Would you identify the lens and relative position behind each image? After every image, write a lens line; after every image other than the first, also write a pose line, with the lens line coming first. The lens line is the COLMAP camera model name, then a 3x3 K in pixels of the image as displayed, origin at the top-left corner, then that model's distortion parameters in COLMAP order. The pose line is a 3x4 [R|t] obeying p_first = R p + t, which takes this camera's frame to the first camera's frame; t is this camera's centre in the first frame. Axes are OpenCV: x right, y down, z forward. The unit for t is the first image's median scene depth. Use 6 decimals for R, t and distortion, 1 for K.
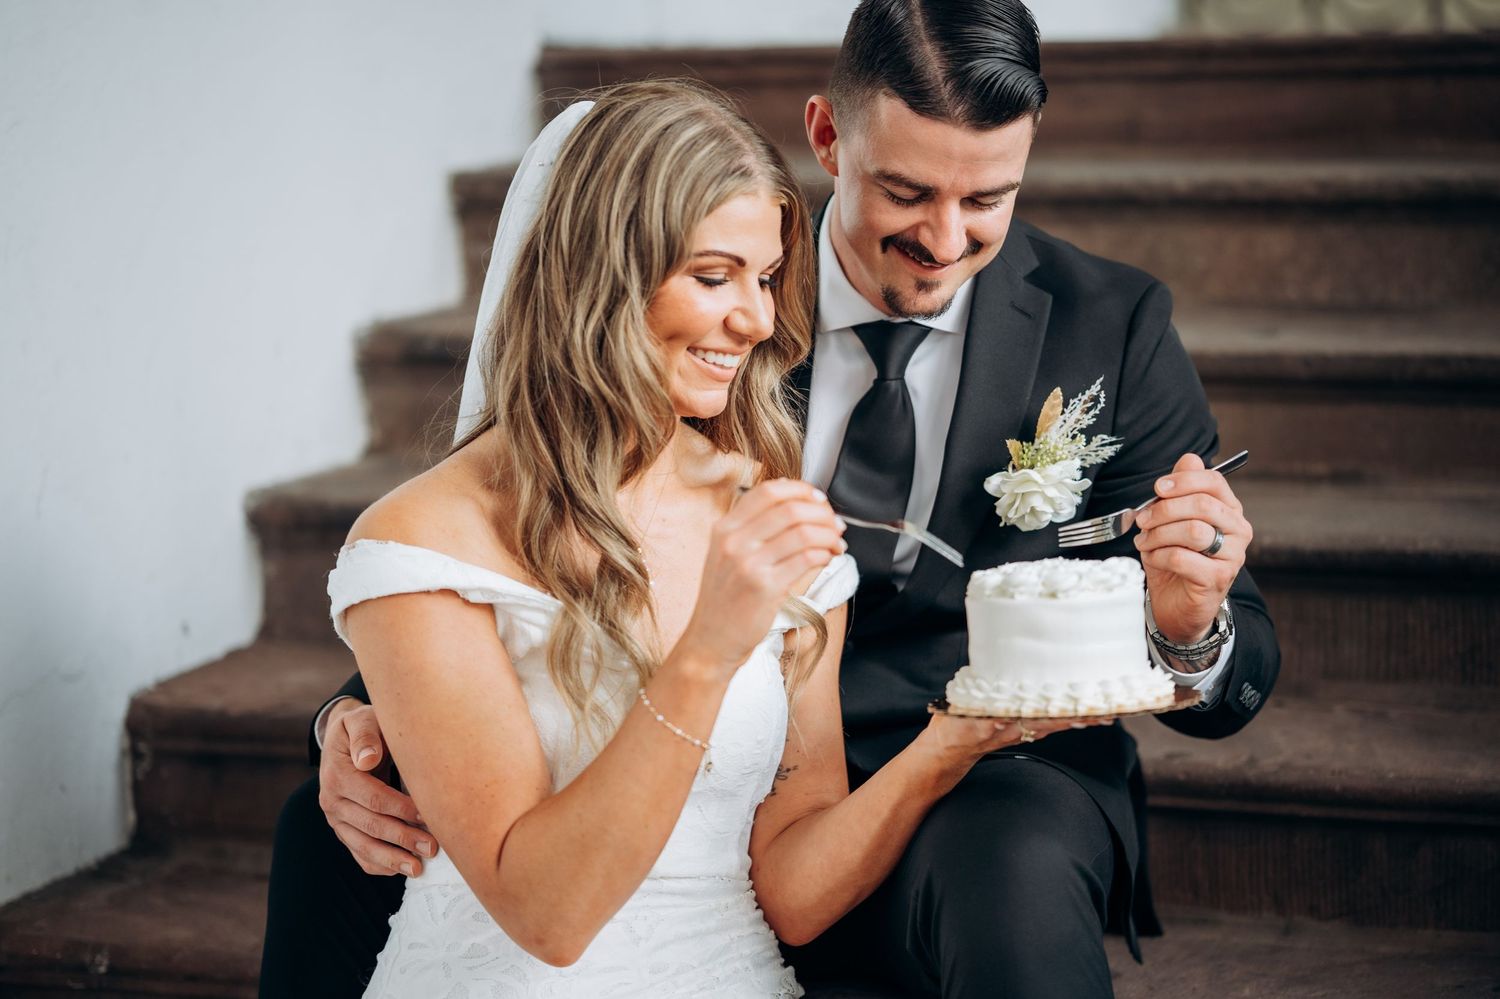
lens RADIAL K [[3326.9, 0, 749.6], [0, 3326.9, 443.1], [0, 0, 1]] dist [0.485079, -3.071379]
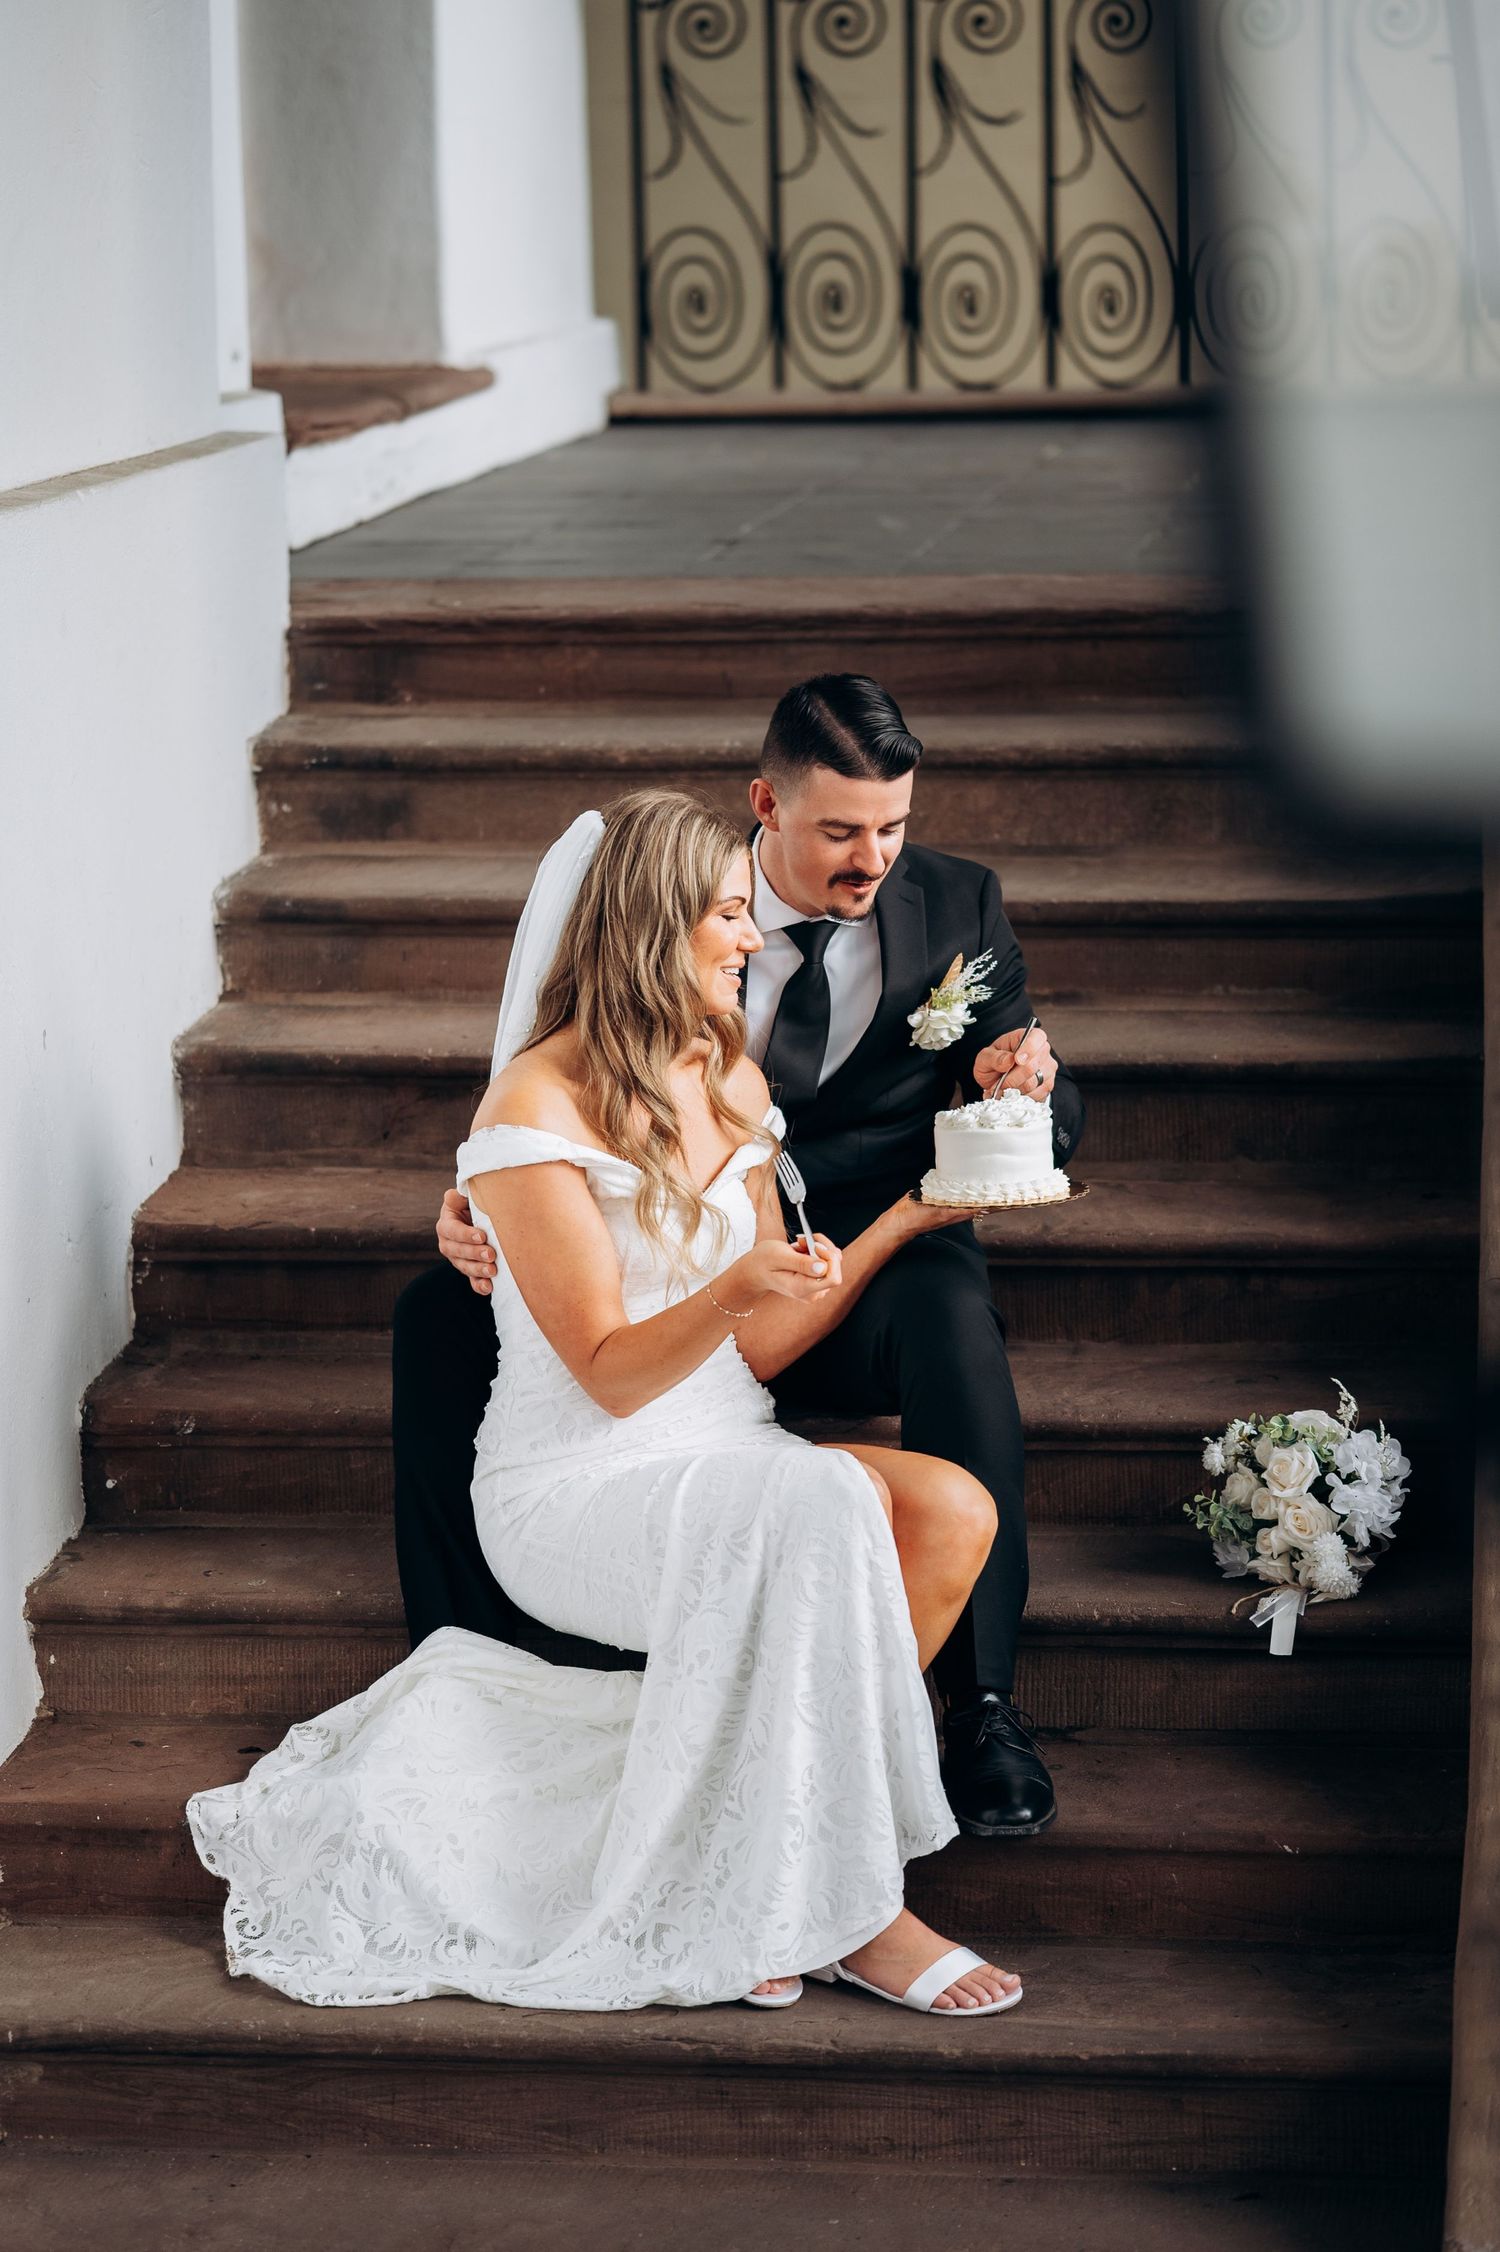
lens RADIAL K [[4994.8, 0, 750.0], [0, 4994.8, 1126.0], [0, 0, 1]] dist [0.485079, -3.071379]
pose [[0.973961, -0.043106, 0.222582, -0.417564], [0.025802, 0.996455, 0.080075, -0.111415], [-0.225245, -0.072247, 0.971620, -0.928049]]
